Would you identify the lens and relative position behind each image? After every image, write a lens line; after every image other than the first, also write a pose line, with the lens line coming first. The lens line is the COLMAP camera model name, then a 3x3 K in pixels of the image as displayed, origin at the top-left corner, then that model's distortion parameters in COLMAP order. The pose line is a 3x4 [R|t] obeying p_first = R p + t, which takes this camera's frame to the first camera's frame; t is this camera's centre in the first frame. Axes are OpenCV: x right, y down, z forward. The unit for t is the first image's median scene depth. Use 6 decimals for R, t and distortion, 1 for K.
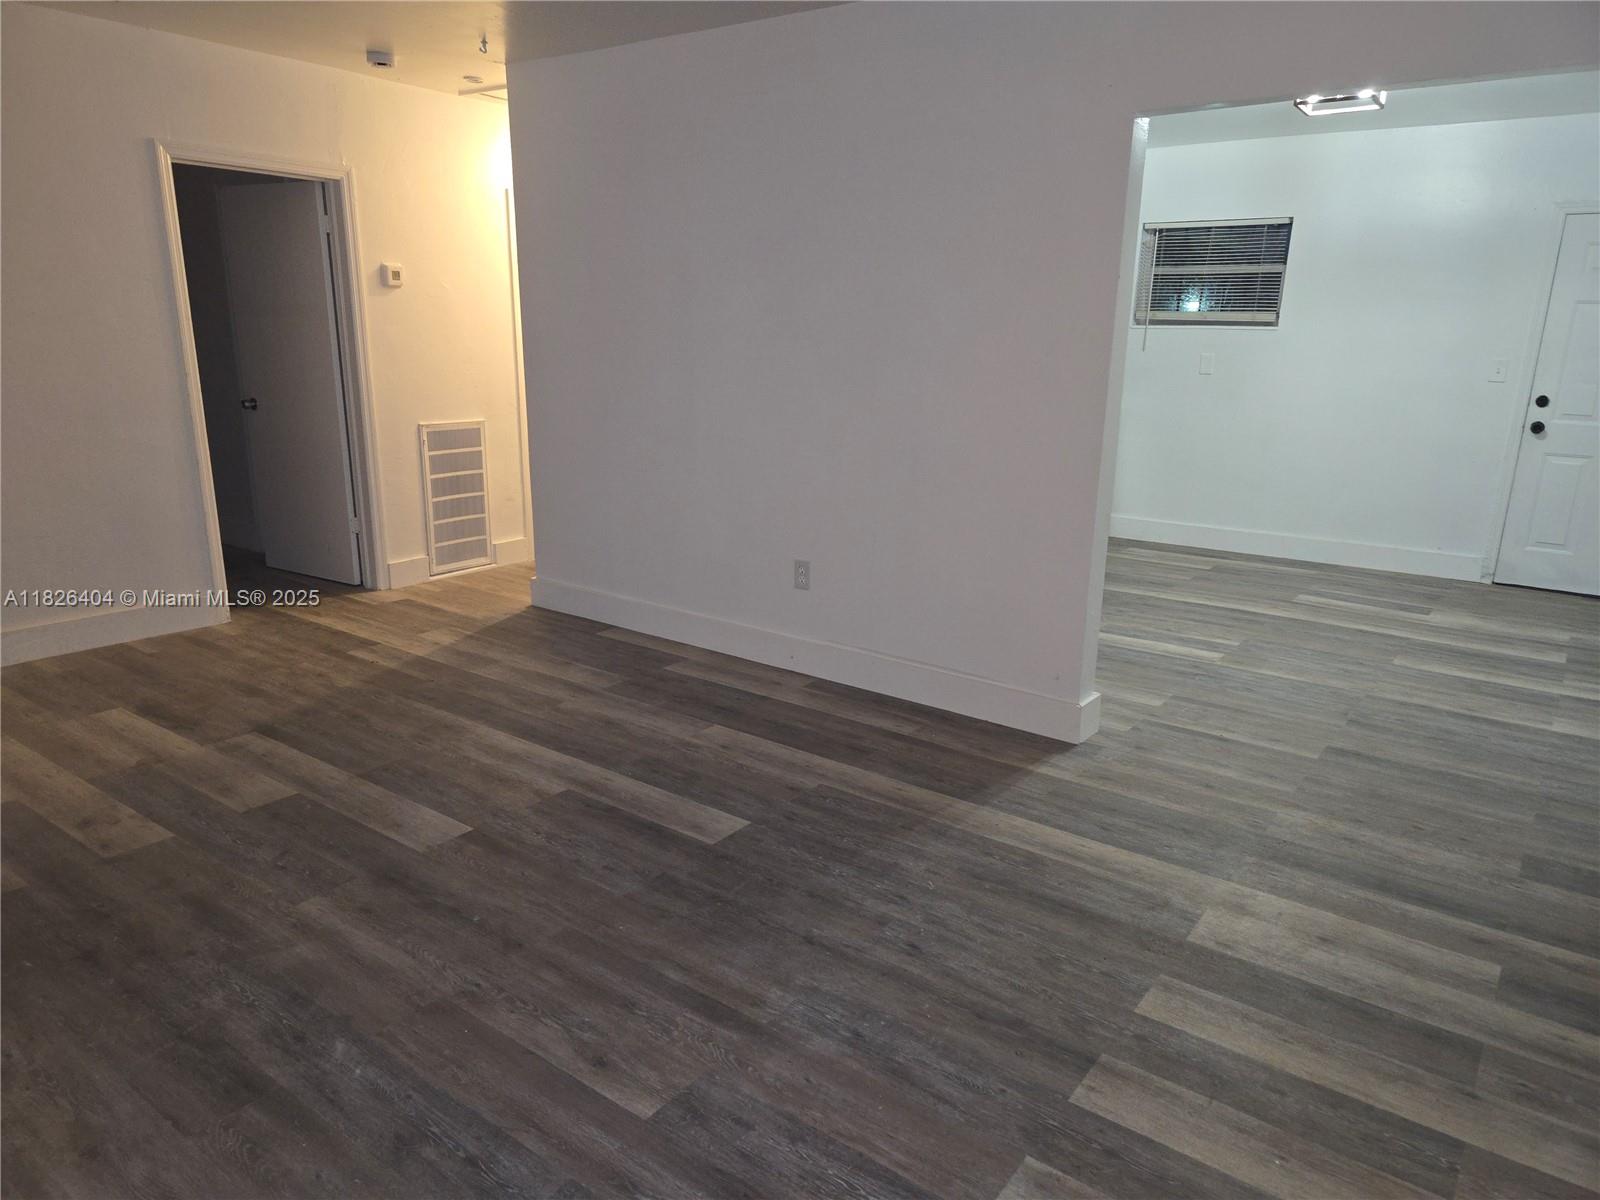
lens RADIAL K [[1078.3, 0, 802.6], [0, 1078.3, 594.9], [0, 0, 1]] dist [0.055963, -0.038223]
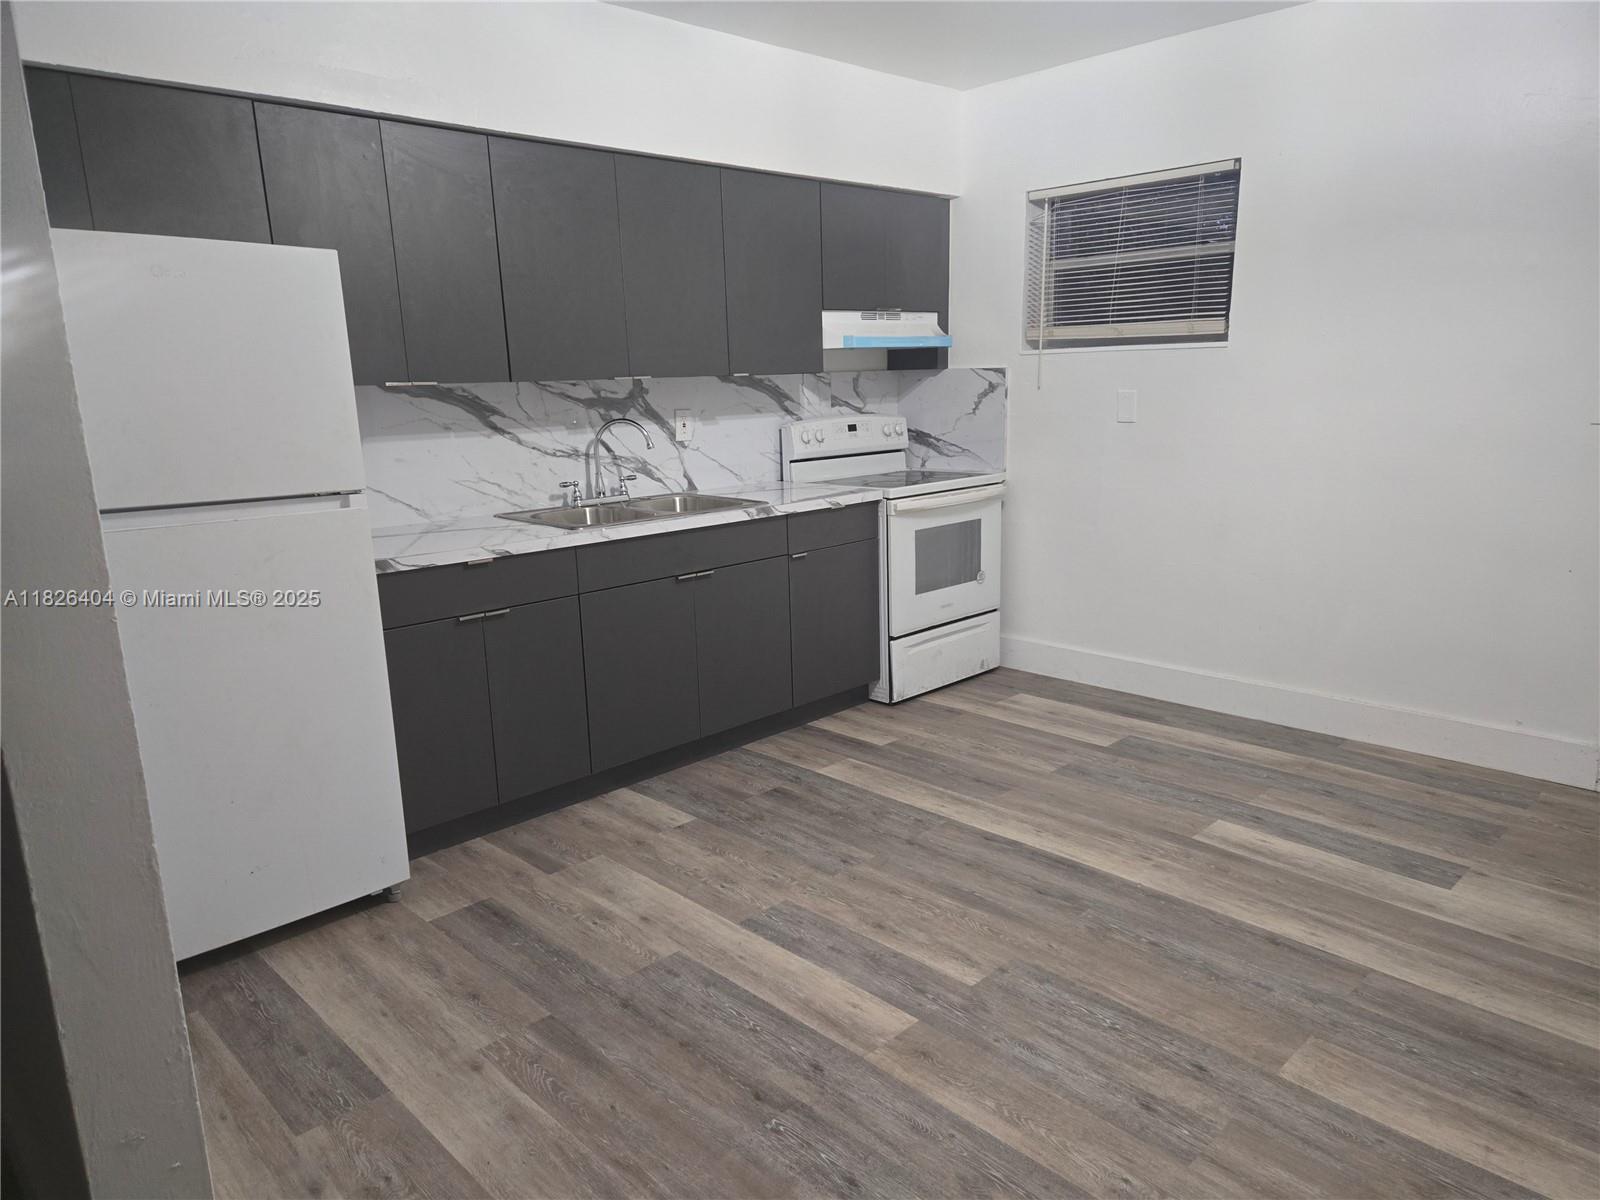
lens RADIAL K [[1078.3, 0, 805.8], [0, 1078.3, 600.6], [0, 0, 1]] dist [0.055963, -0.038223]
pose [[0.986660, -0.006777, -0.162655, 0.342472], [0.000782, 0.999319, -0.036894, -0.091196], [0.162794, 0.036275, 0.985993, 0.422236]]
